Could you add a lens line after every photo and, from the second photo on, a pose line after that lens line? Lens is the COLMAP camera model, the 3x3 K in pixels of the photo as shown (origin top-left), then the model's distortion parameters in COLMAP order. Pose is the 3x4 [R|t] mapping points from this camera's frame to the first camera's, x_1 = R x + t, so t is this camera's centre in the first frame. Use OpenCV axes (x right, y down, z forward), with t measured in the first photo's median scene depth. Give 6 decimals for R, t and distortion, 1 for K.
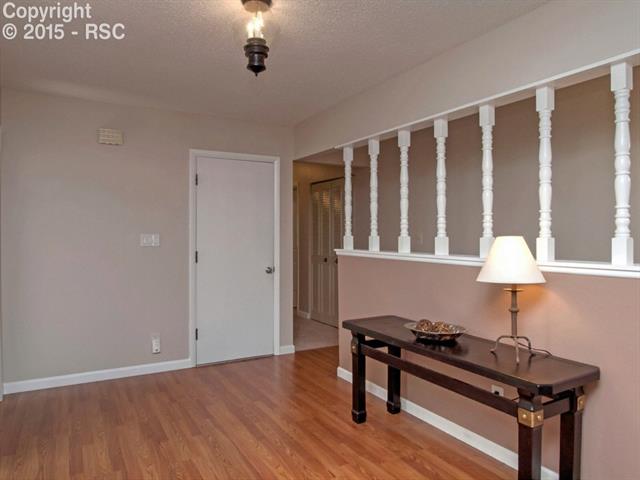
lens RADIAL K [[451.4, 0, 320.0], [0, 451.4, 240.0], [0, 0, 1]] dist [-0.005068, -0.001549]
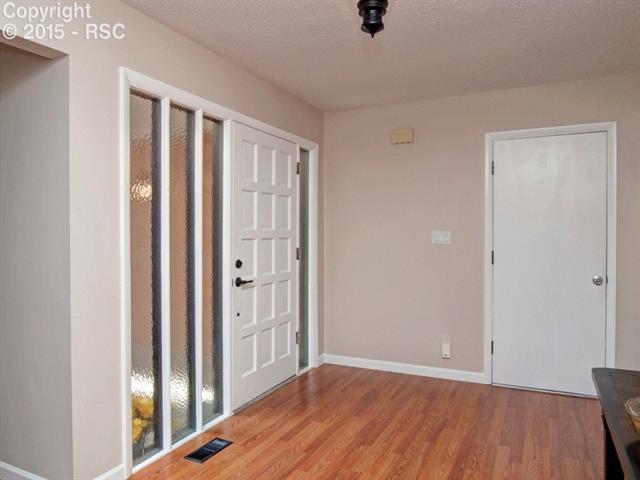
lens RADIAL K [[460.6, 0, 320.0], [0, 460.6, 240.0], [0, 0, 1]] dist [0.002286, 0.000466]
pose [[0.575765, 0.013066, -0.817511, 0.302241], [-0.011480, 0.999903, 0.007896, 0.001330], [0.817534, 0.004839, 0.575860, 0.267669]]
